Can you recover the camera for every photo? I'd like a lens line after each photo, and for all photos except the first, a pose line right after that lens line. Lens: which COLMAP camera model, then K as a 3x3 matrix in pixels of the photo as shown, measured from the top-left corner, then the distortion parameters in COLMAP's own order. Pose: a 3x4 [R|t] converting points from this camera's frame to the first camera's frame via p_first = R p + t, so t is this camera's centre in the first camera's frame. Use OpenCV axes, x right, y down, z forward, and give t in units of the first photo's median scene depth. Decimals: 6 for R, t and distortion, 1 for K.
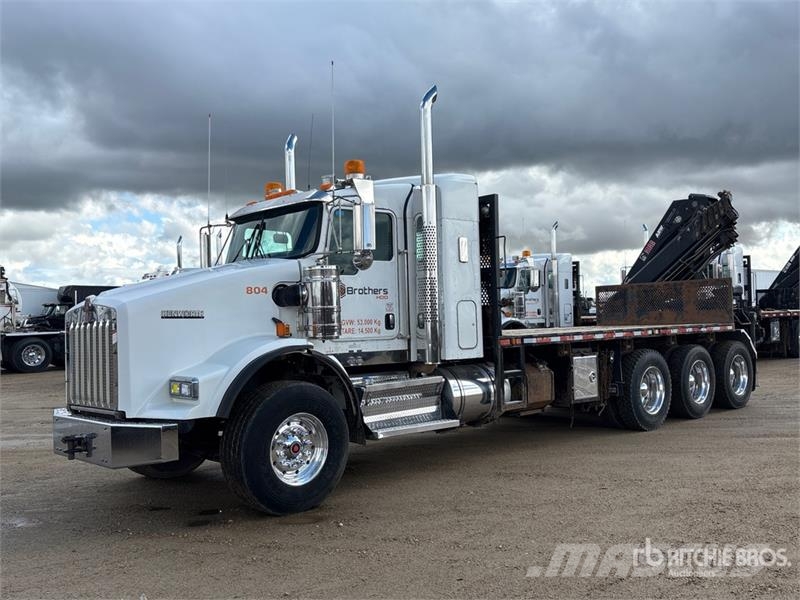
lens RADIAL K [[788.3, 0, 399.1], [0, 788.3, 289.1], [0, 0, 1]] dist [0.057516, -0.011802]
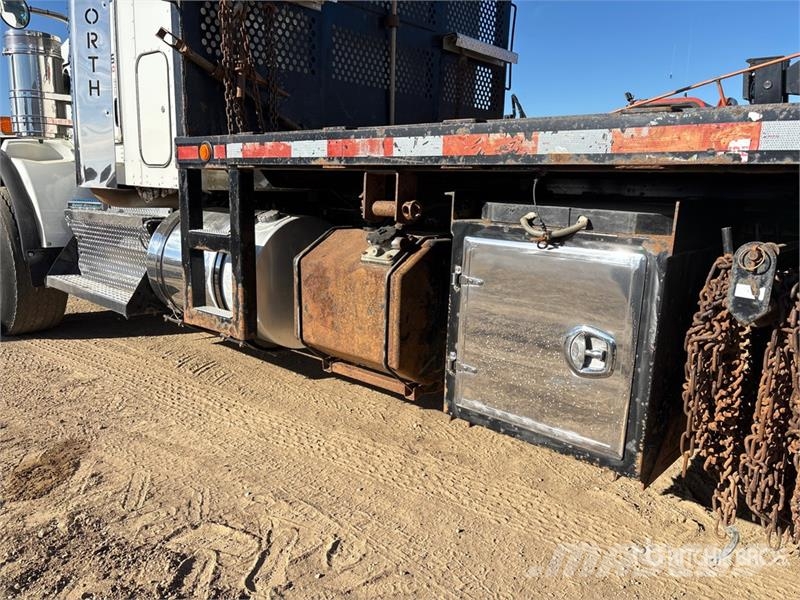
lens RADIAL K [[612.3, 0, 389.0], [0, 612.3, 299.3], [0, 0, 1]] dist [0.039053, -0.008062]
pose [[0.069435, 0.212441, -0.974704, 0.466668], [-0.001874, 0.977088, 0.212827, 0.076045], [0.997585, -0.012951, 0.068242, 1.119838]]
